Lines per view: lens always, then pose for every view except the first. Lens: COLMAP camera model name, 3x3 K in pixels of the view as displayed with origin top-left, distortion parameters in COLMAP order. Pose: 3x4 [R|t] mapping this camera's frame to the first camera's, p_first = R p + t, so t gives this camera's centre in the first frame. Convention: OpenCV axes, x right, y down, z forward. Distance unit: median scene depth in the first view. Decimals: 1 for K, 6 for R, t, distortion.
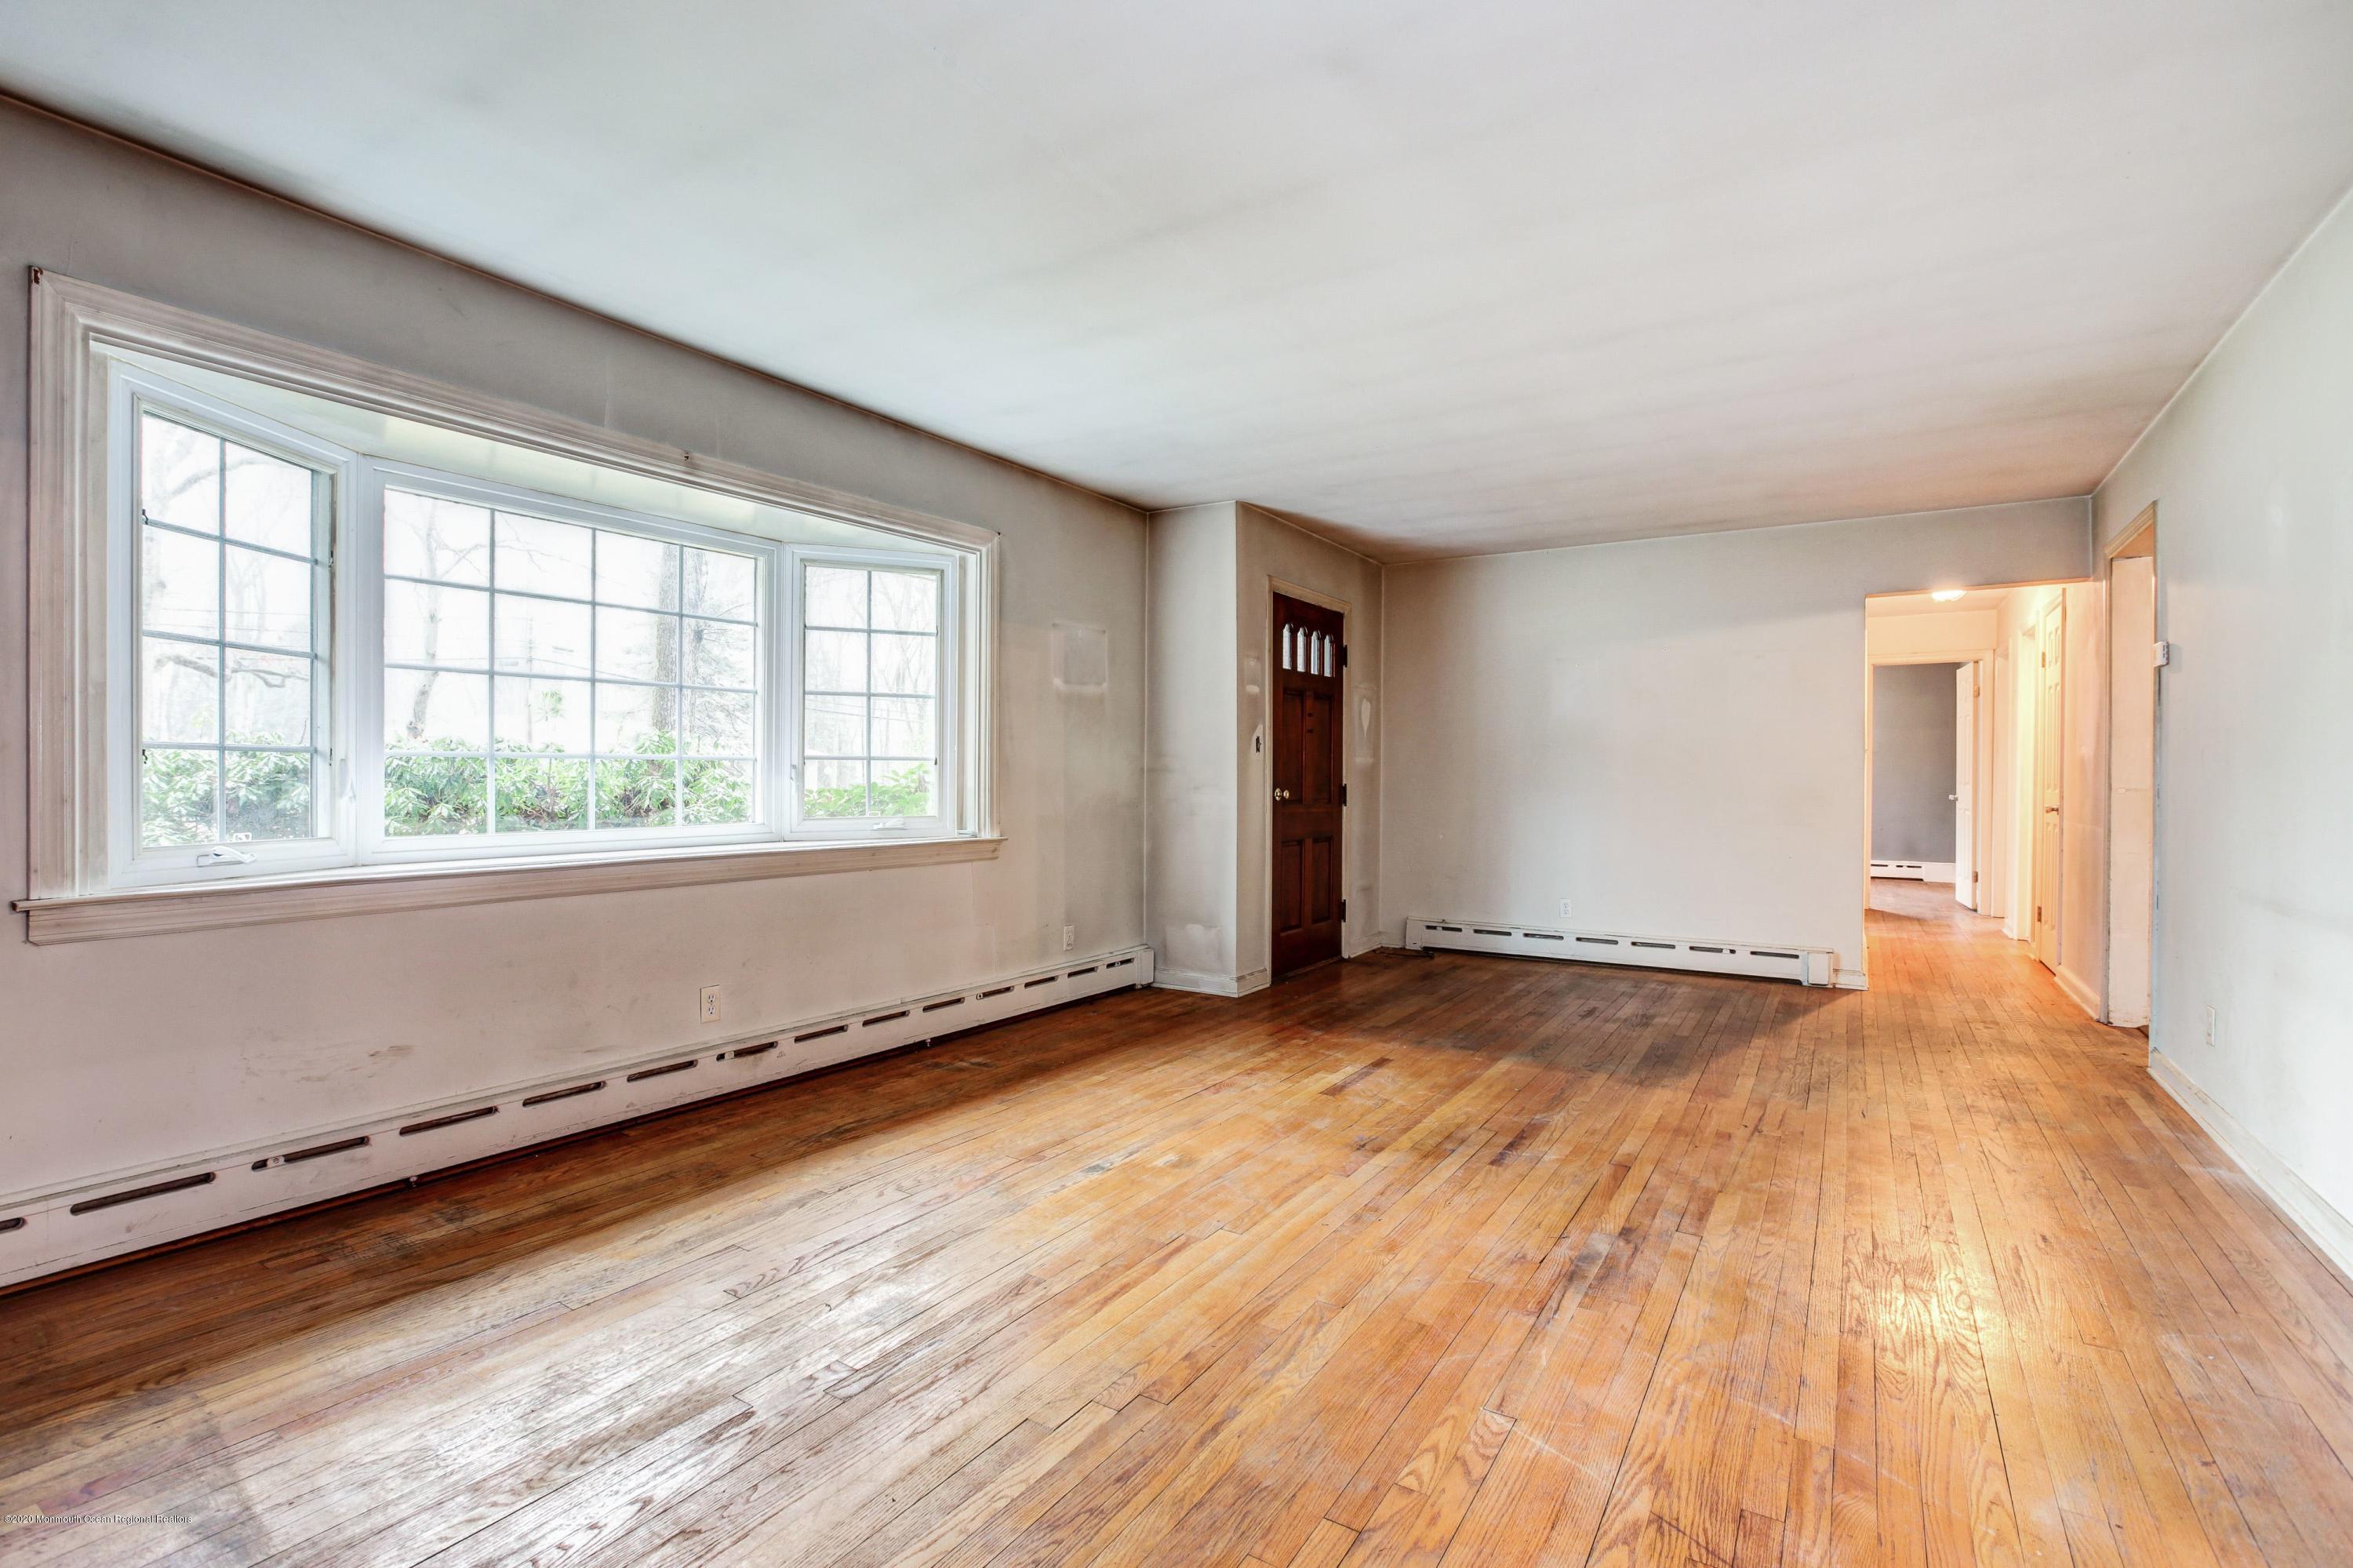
lens RADIAL K [[1079.2, 0, 1168.1], [0, 1079.2, 784.1], [0, 0, 1]] dist [-0.041838, 0.011637]
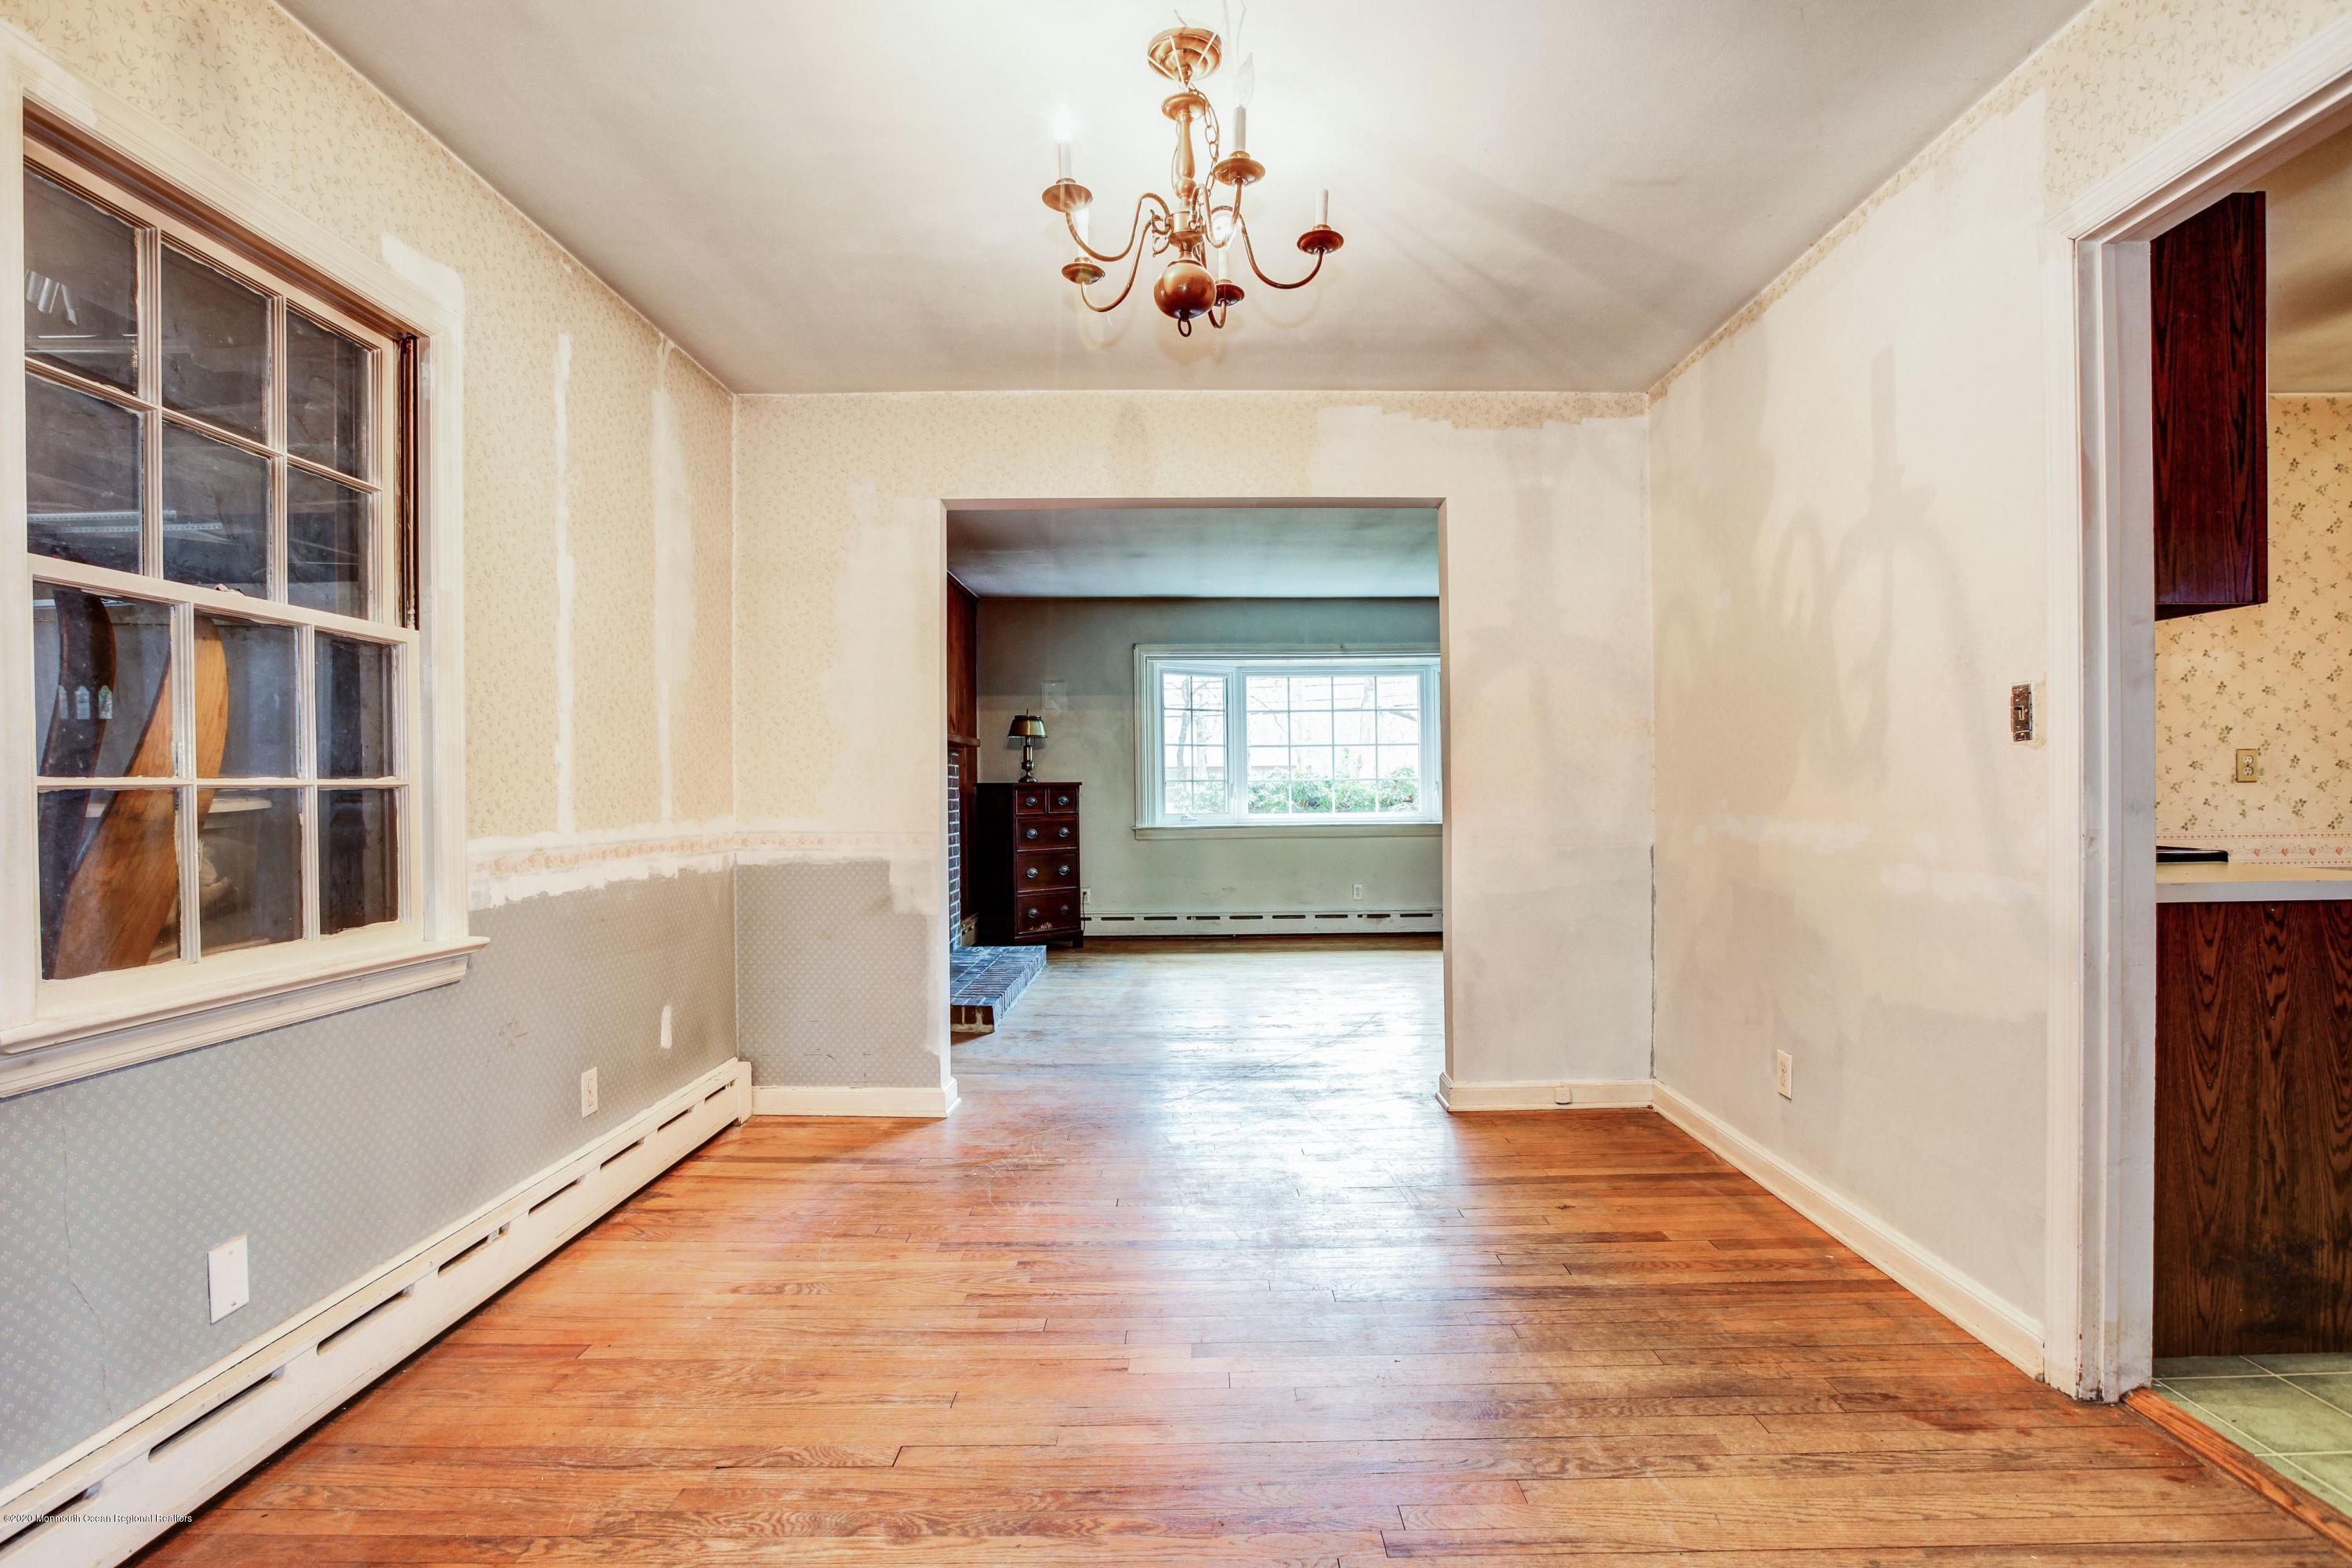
lens RADIAL K [[1092.3, 0, 1164.1], [0, 1092.3, 783.8], [0, 0, 1]] dist [-0.047503, 0.013393]
pose [[0.528531, -0.013214, -0.848811, 1.415818], [0.007009, 0.999913, -0.011202, 0.006152], [0.848885, -0.000029, 0.528577, -0.581702]]
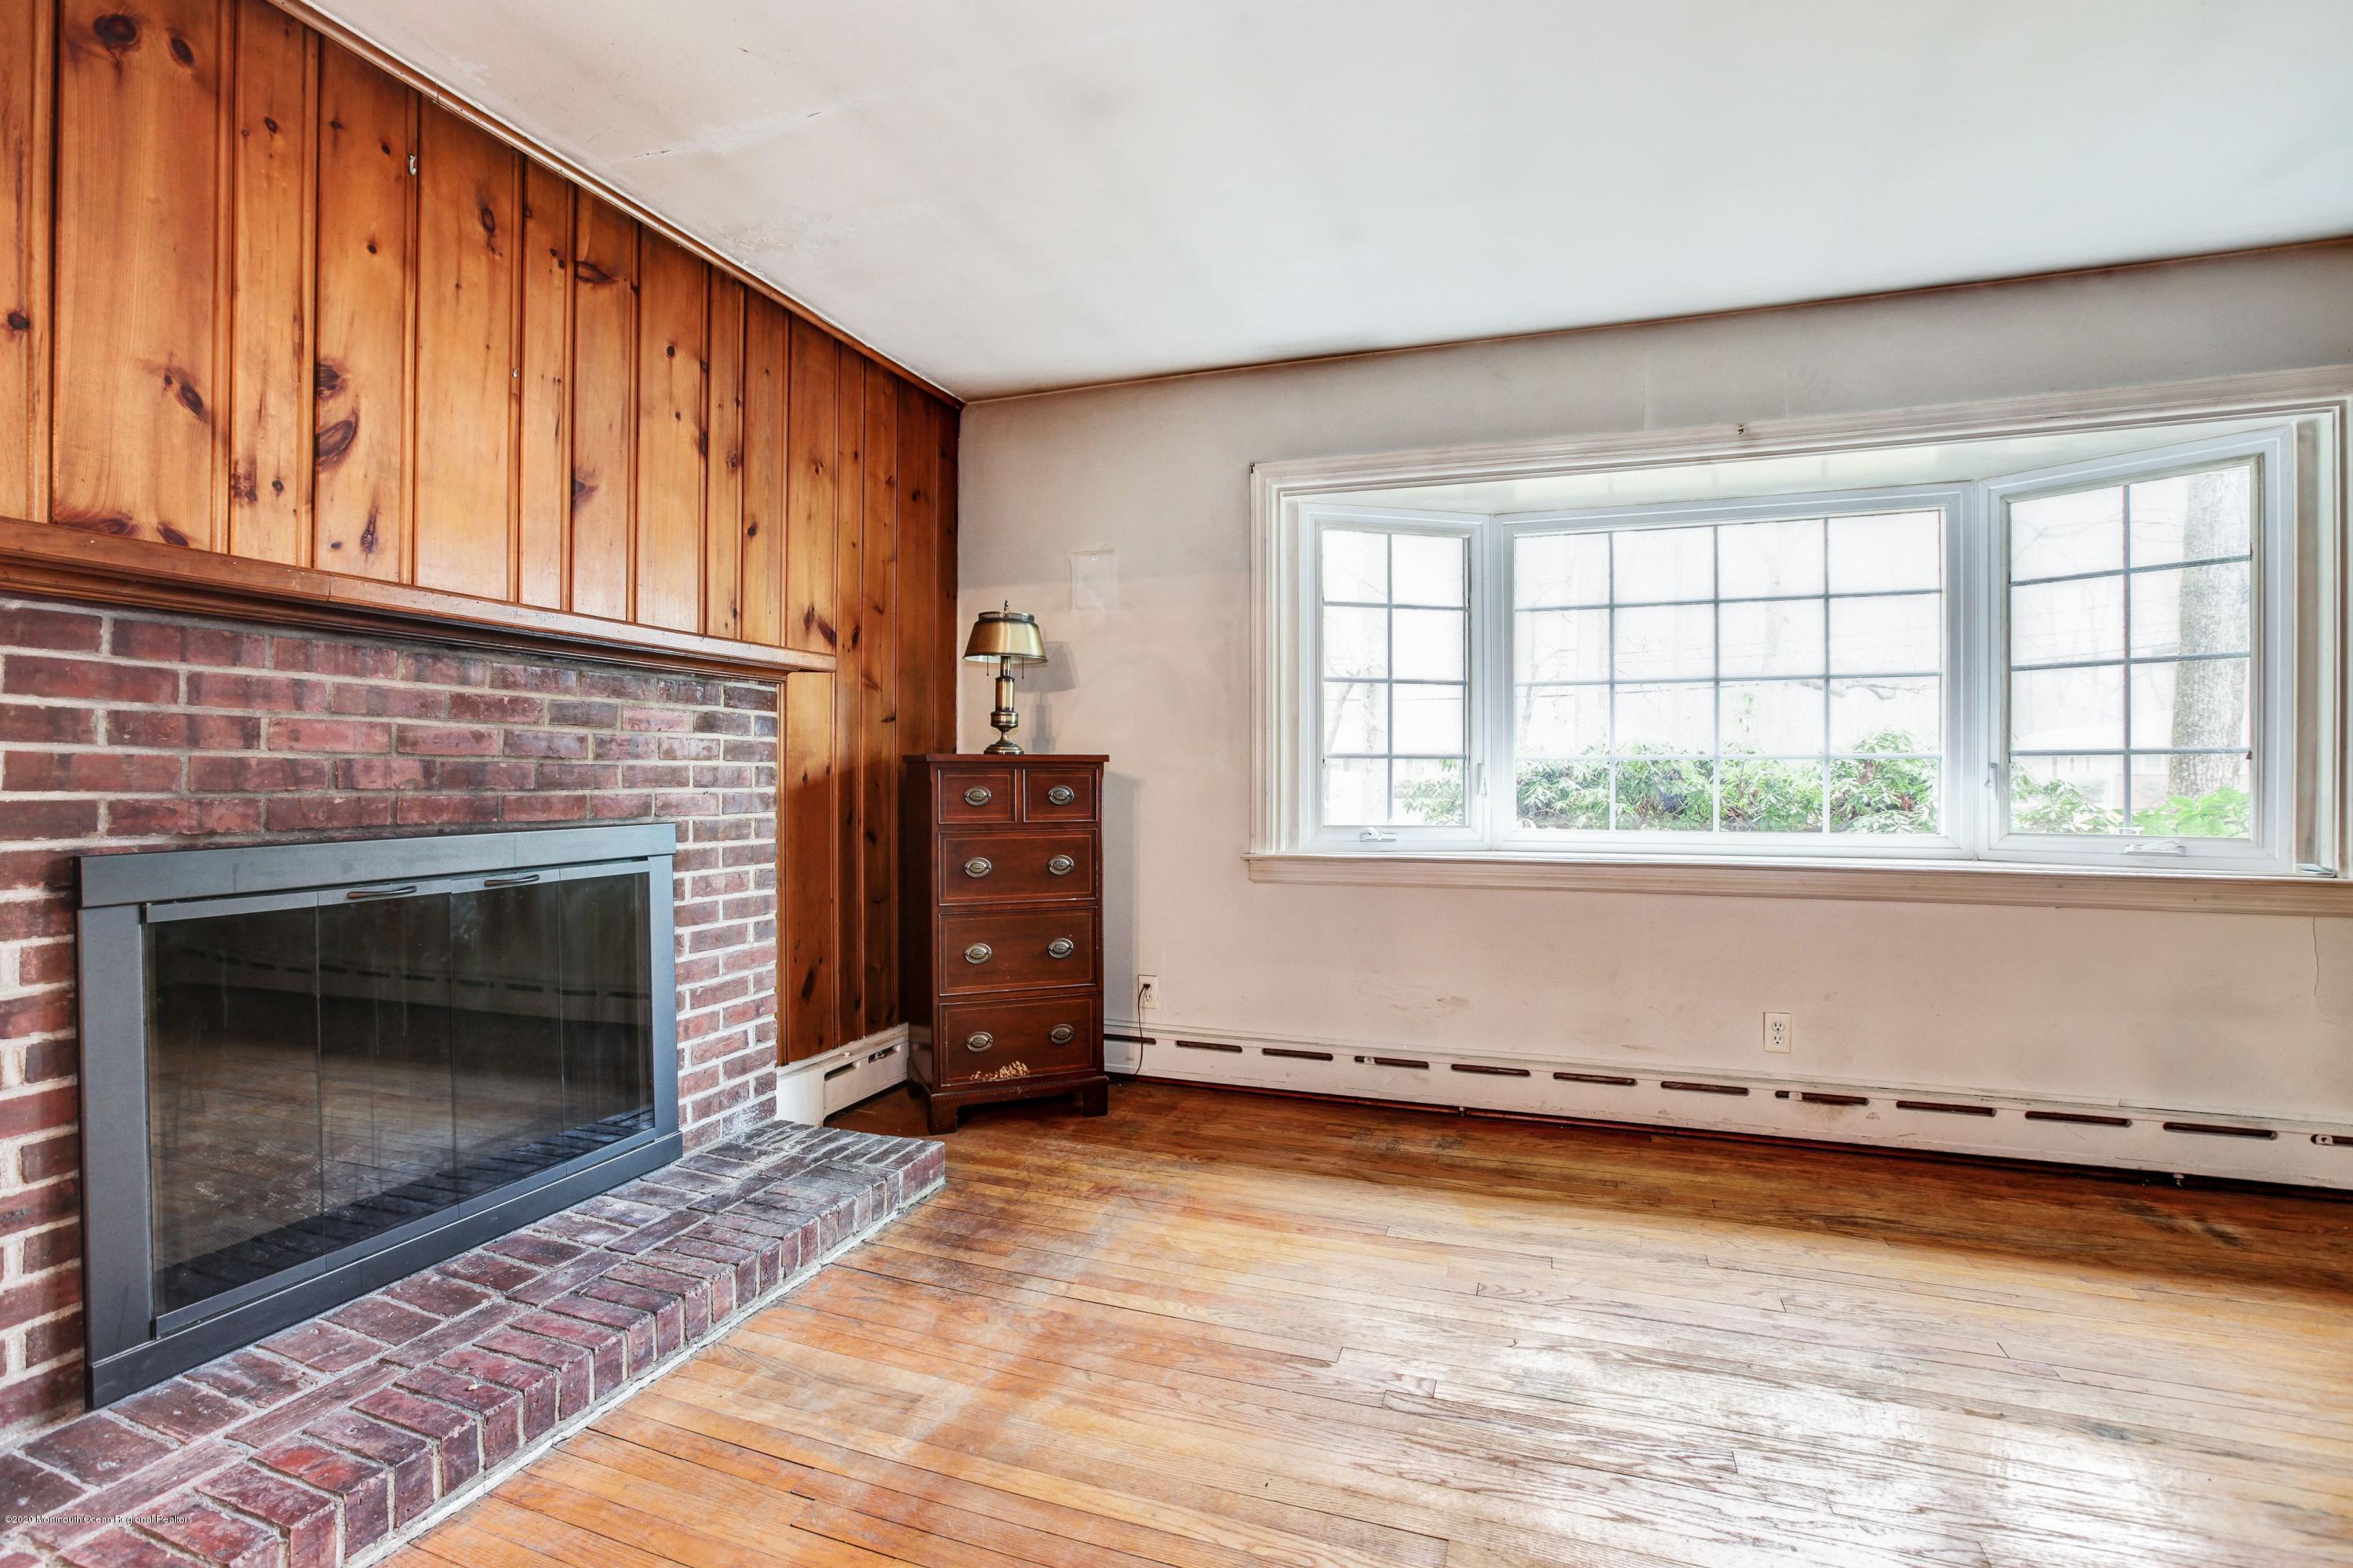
lens RADIAL K [[1079.2, 0, 1168.1], [0, 1079.2, 784.1], [0, 0, 1]] dist [-0.041838, 0.011637]
pose [[0.233626, 0.002092, -0.972324, 0.354045], [-0.007809, 0.999969, 0.000275, 0.002661], [0.972295, 0.007528, 0.233636, 0.334726]]
